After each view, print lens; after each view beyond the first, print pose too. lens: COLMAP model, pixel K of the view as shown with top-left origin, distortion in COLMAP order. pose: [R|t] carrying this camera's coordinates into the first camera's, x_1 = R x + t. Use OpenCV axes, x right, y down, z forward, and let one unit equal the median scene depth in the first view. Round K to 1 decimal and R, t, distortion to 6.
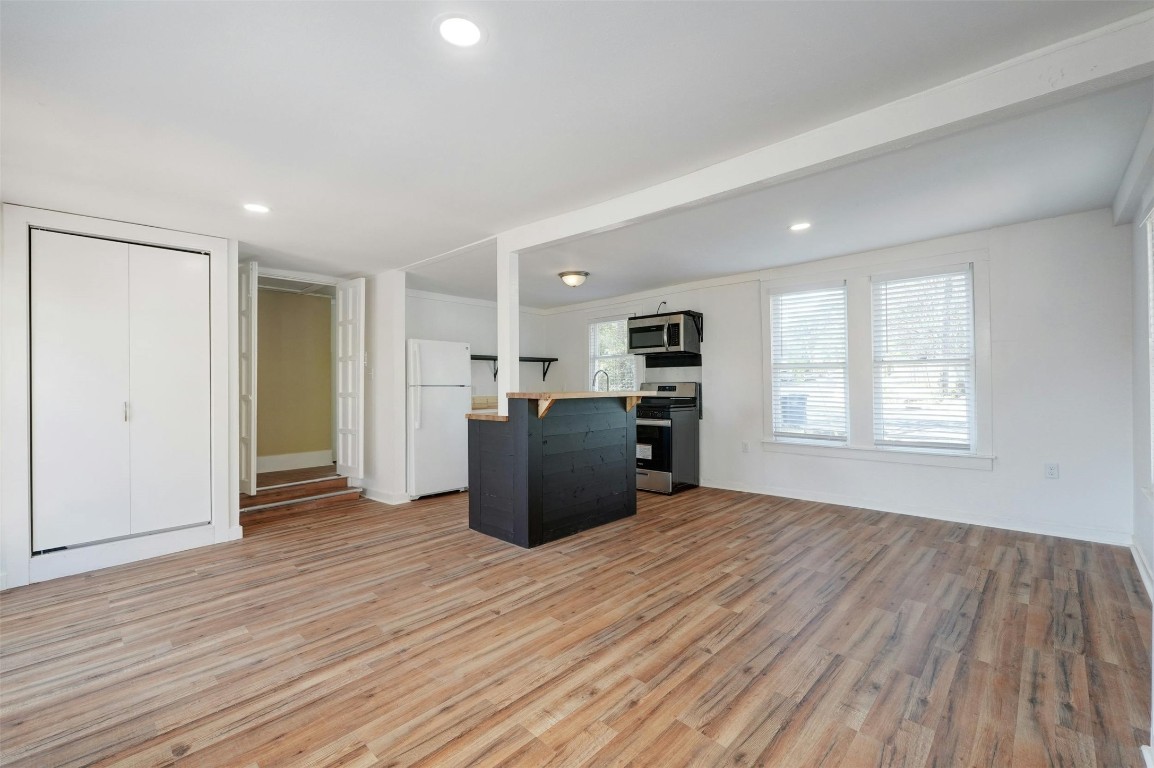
lens RADIAL K [[515.0, 0, 582.3], [0, 515.0, 381.5], [0, 0, 1]] dist [-0.002328, -0.000236]
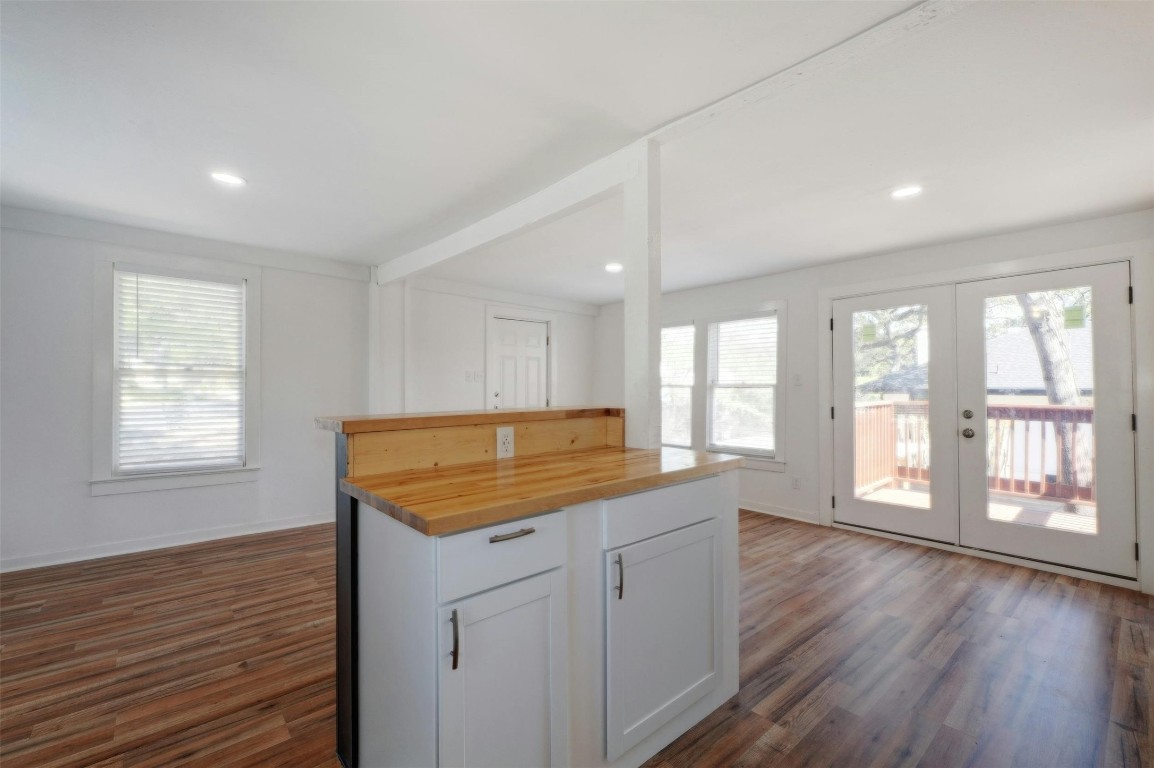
lens RADIAL K [[504.6, 0, 576.2], [0, 504.6, 379.6], [0, 0, 1]] dist [-0.000738, 0.000217]
pose [[-0.994832, 0.007096, 0.101283, -0.187864], [0.006247, 0.999943, -0.008699, -0.013090], [-0.101339, -0.008022, -0.994820, 2.363864]]
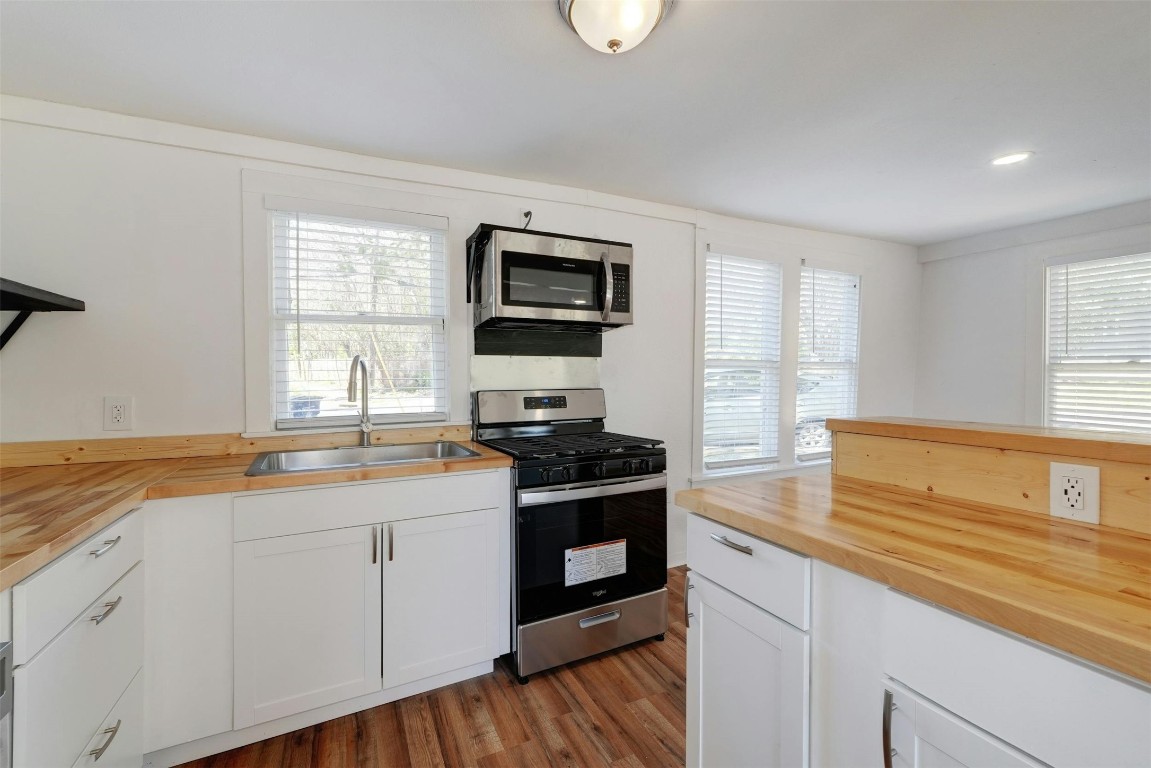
lens RADIAL K [[485.2, 0, 577.0], [0, 485.2, 379.1], [0, 0, 1]] dist [0.000076, 0.000153]
pose [[0.356993, -0.000576, 0.934107, -0.526746], [-0.004022, 0.999990, 0.002154, -0.018681], [-0.934099, -0.004526, 0.356987, 1.860445]]
